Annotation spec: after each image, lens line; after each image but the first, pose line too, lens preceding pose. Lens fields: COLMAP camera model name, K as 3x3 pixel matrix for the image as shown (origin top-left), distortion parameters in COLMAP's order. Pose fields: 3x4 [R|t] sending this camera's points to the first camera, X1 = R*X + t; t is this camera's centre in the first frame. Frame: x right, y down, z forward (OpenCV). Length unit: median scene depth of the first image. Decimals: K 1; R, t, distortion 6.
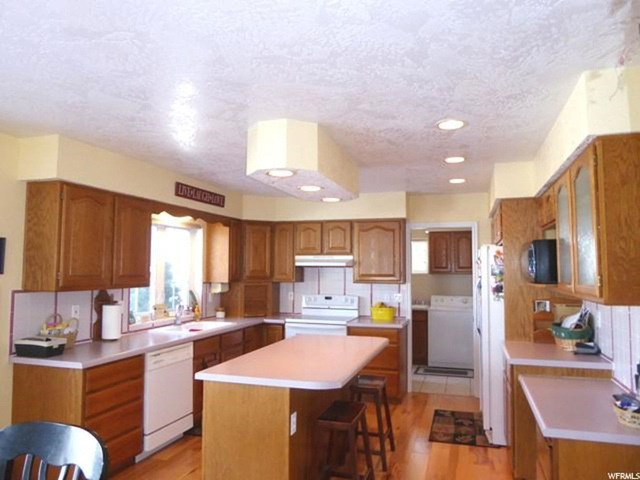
lens RADIAL K [[463.4, 0, 321.9], [0, 463.4, 237.4], [0, 0, 1]] dist [-0.004601, -0.000659]
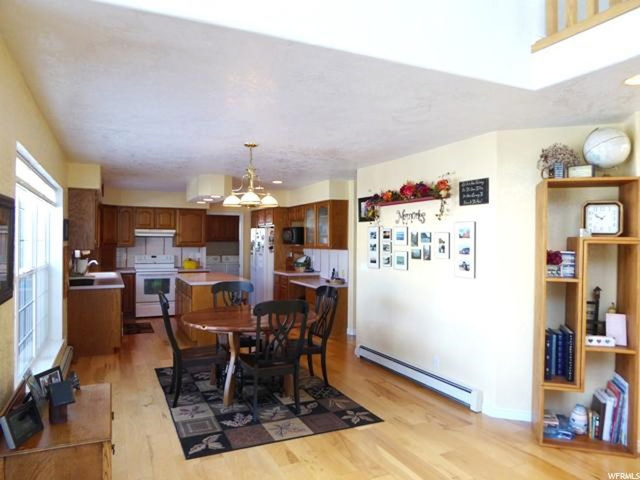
lens RADIAL K [[463.4, 0, 320.1], [0, 463.4, 241.4], [0, 0, 1]] dist [-0.004601, -0.000659]
pose [[0.747128, 0.000401, 0.664680, -0.626232], [-0.050587, 0.997134, 0.056260, -0.037710], [-0.662752, -0.075658, 0.745007, -0.546195]]
